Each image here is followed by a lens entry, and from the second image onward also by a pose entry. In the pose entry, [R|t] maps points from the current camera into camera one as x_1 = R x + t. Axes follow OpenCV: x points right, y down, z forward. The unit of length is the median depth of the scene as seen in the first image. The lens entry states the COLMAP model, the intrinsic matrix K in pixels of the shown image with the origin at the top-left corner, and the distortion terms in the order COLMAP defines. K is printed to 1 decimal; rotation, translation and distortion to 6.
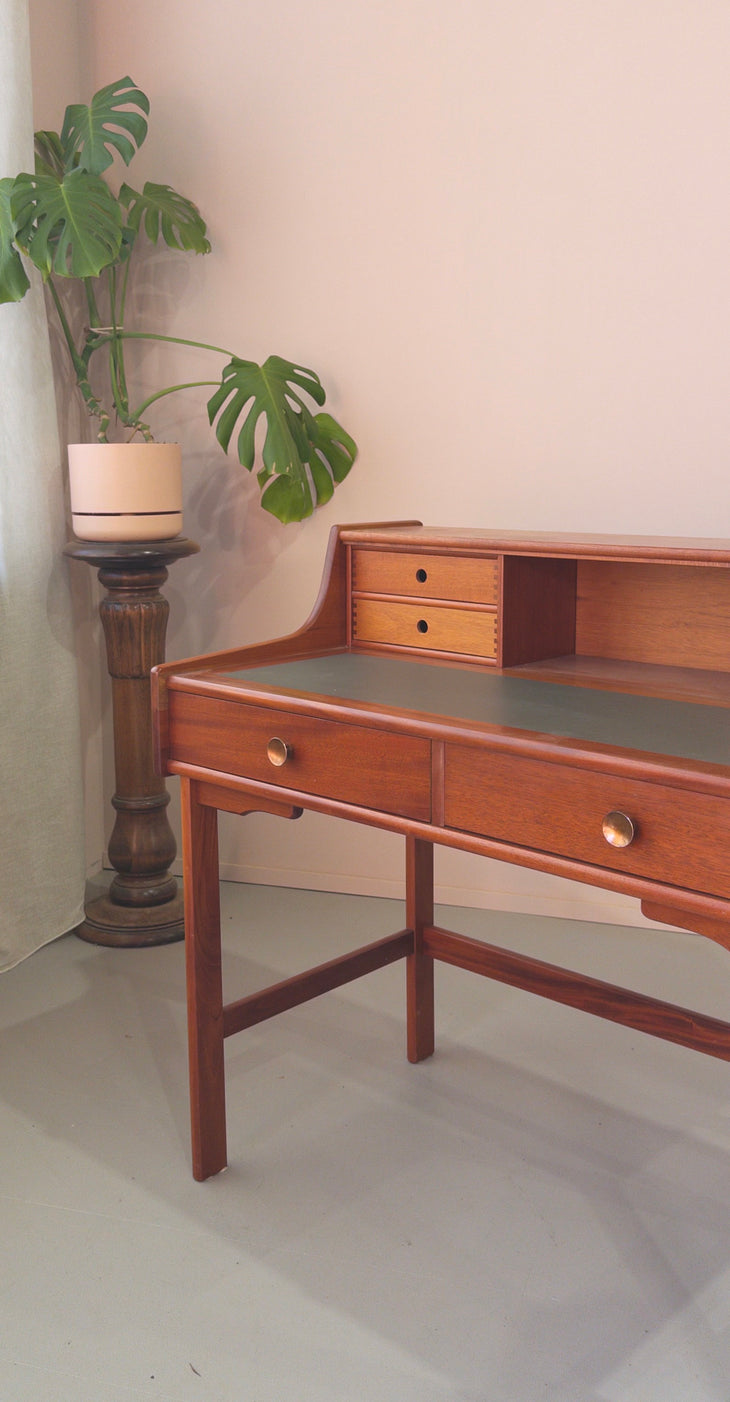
lens RADIAL K [[1289.8, 0, 356.2], [0, 1289.8, 629.6], [0, 0, 1]] dist [0.177067, -0.375498]
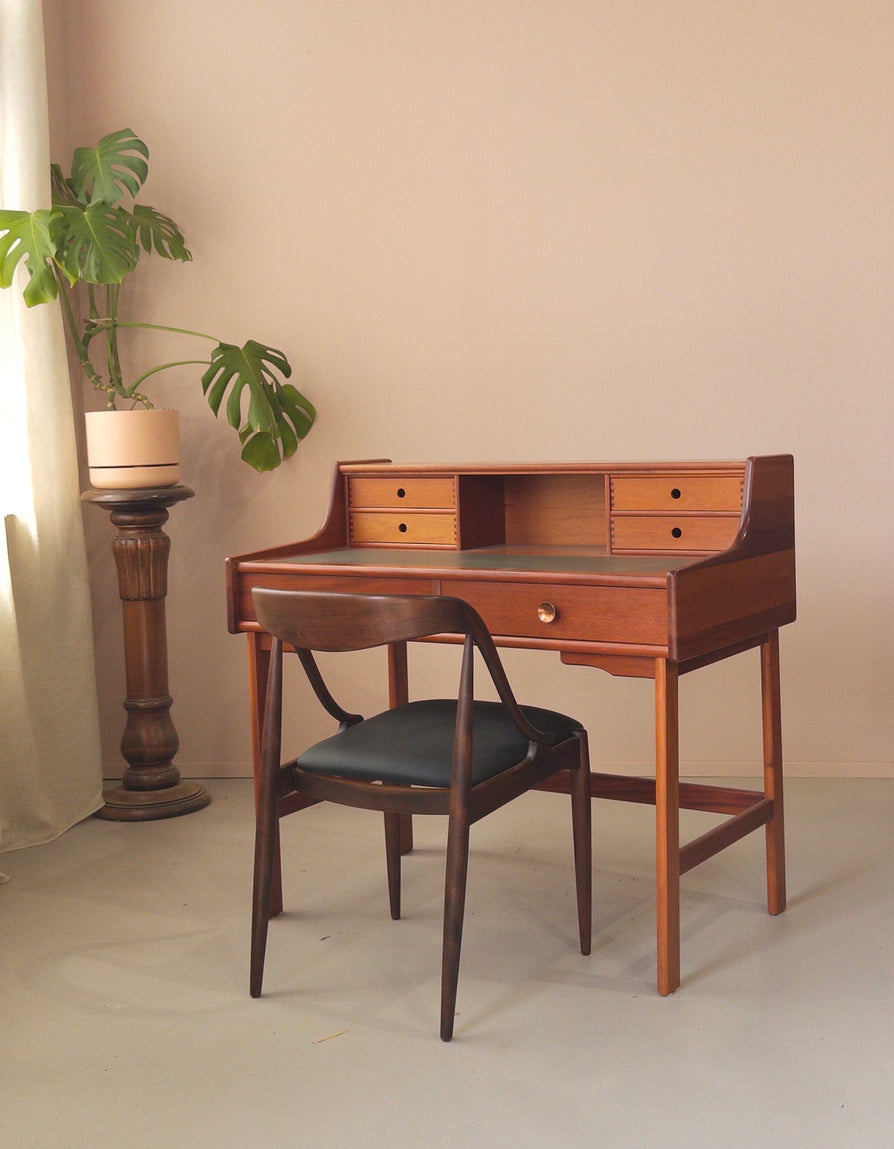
lens RADIAL K [[1494.6, 0, 520.1], [0, 1494.6, 497.6], [0, 0, 1]] dist [0.160217, -0.005110]
pose [[0.976018, -0.032759, 0.215210, -0.132461], [0.051621, 0.995244, -0.082614, 0.080153], [-0.211480, 0.091742, 0.973067, -0.491209]]
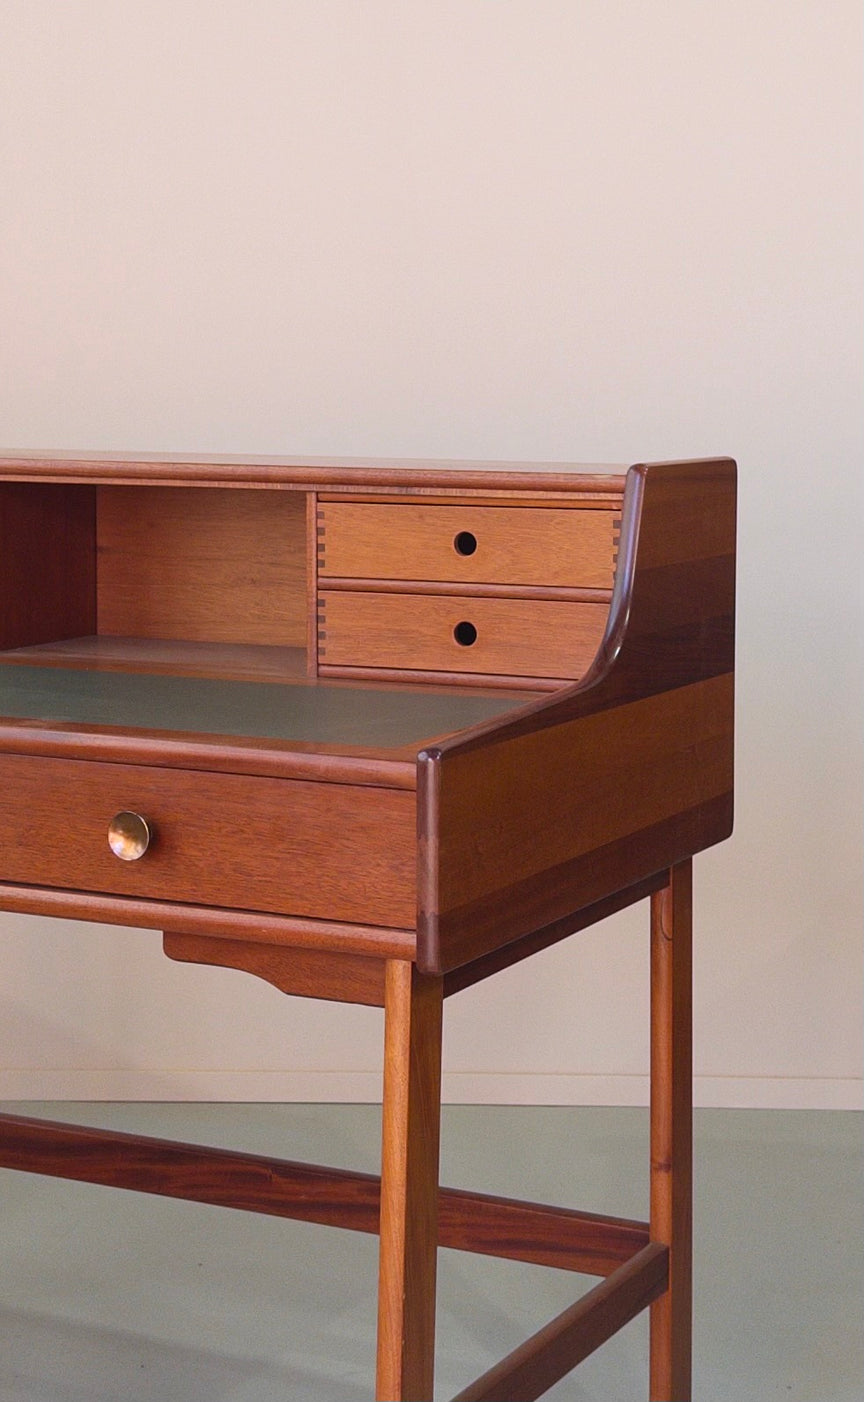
lens RADIAL K [[2476.9, 0, 474.9], [0, 2476.9, 520.4], [0, 0, 1]] dist [0.161144, -0.098849]
pose [[0.958821, -0.011267, 0.283788, -0.003400], [0.030891, 0.997422, -0.064770, 0.035929], [-0.282326, 0.070869, 0.956697, -0.196175]]
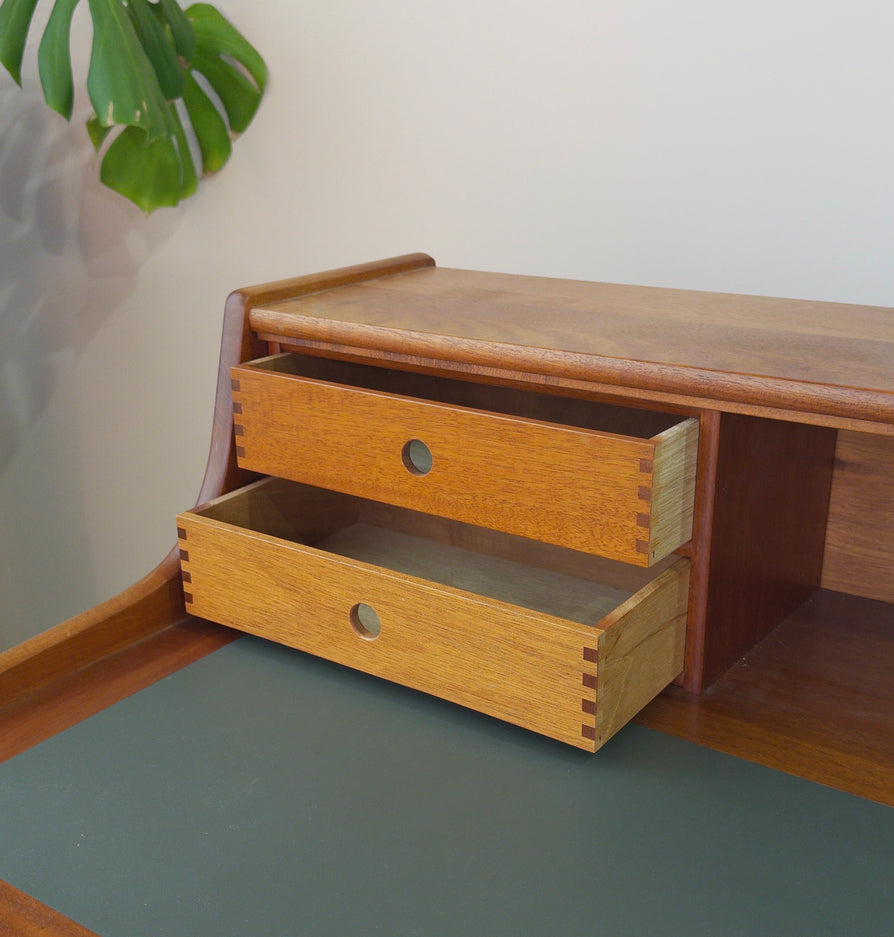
lens RADIAL K [[1200.7, 0, 461.0], [0, 1200.7, 527.3], [0, 0, 1]] dist [0.023085, -0.015275]
pose [[0.987632, -0.062751, 0.143686, -0.004198], [0.027592, 0.971677, 0.234695, -0.072317], [-0.154344, -0.227827, 0.961391, 0.469049]]
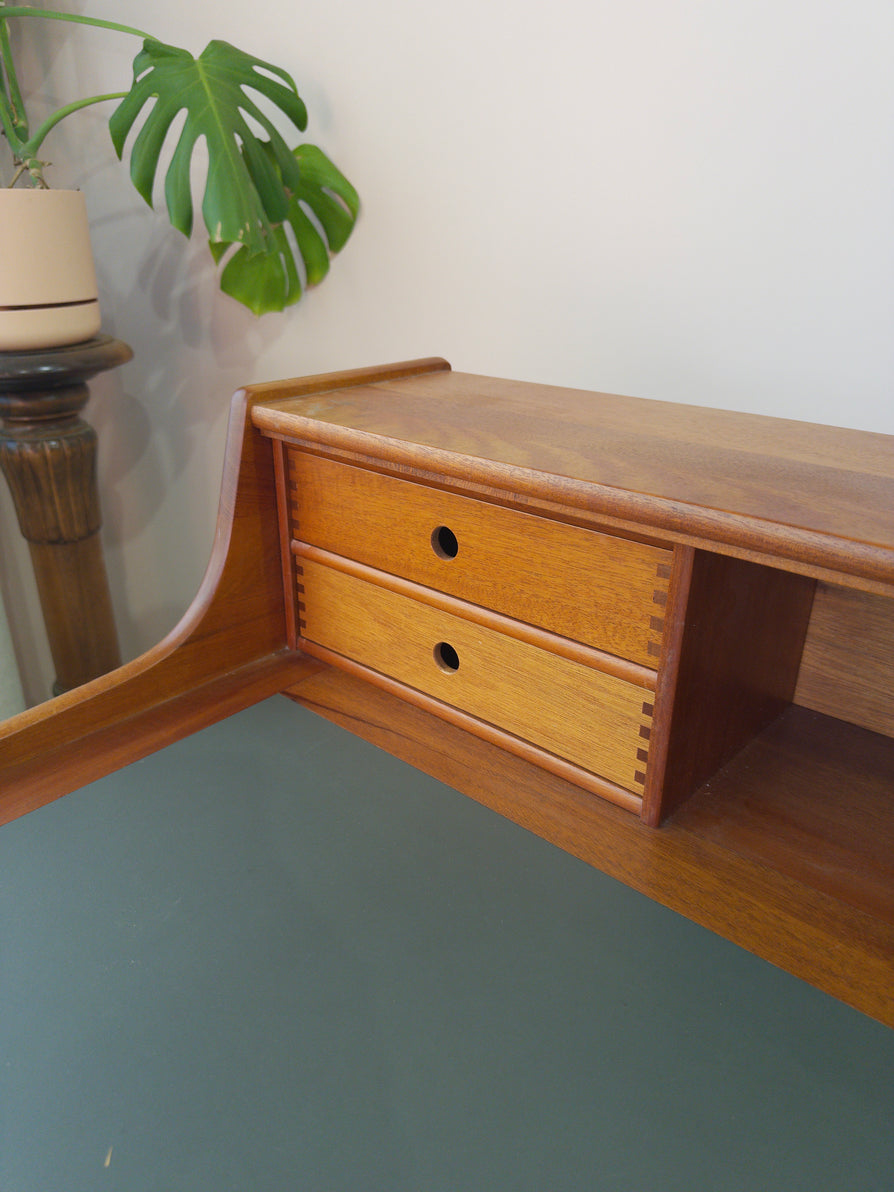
lens RADIAL K [[851.8, 0, 447.0], [0, 851.8, 596.0], [0, 0, 1]] dist [-0.005740, -0.006878]
pose [[0.999080, -0.006656, 0.042361, 0.029101], [-0.005661, 0.958761, 0.284156, -0.072285], [-0.042505, -0.284135, 0.957842, 0.543144]]
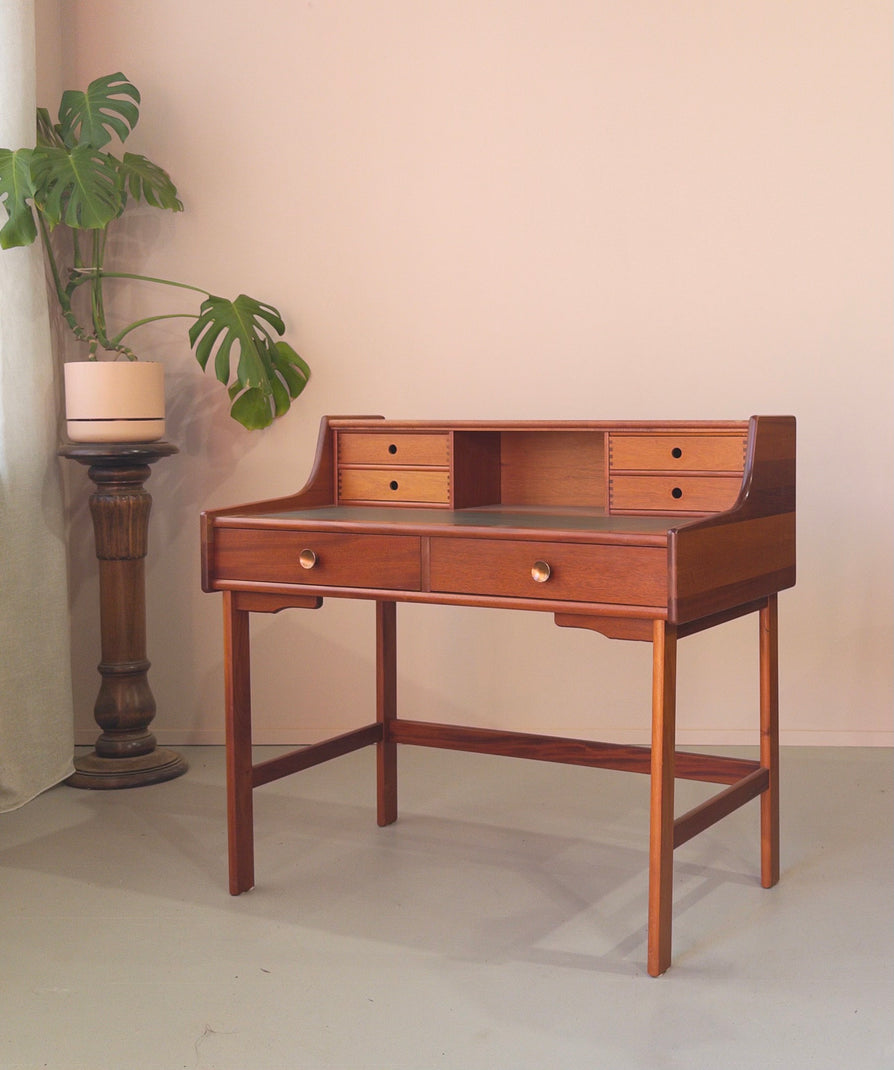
lens RADIAL K [[1400.1, 0, 621.3], [0, 1400.1, 458.9], [0, 0, 1]] dist [0.210648, -0.460615]
pose [[0.958909, -0.008975, 0.283573, -0.106111], [0.037594, 0.994705, -0.095645, 0.090997], [-0.281213, 0.102376, 0.954169, -0.389081]]
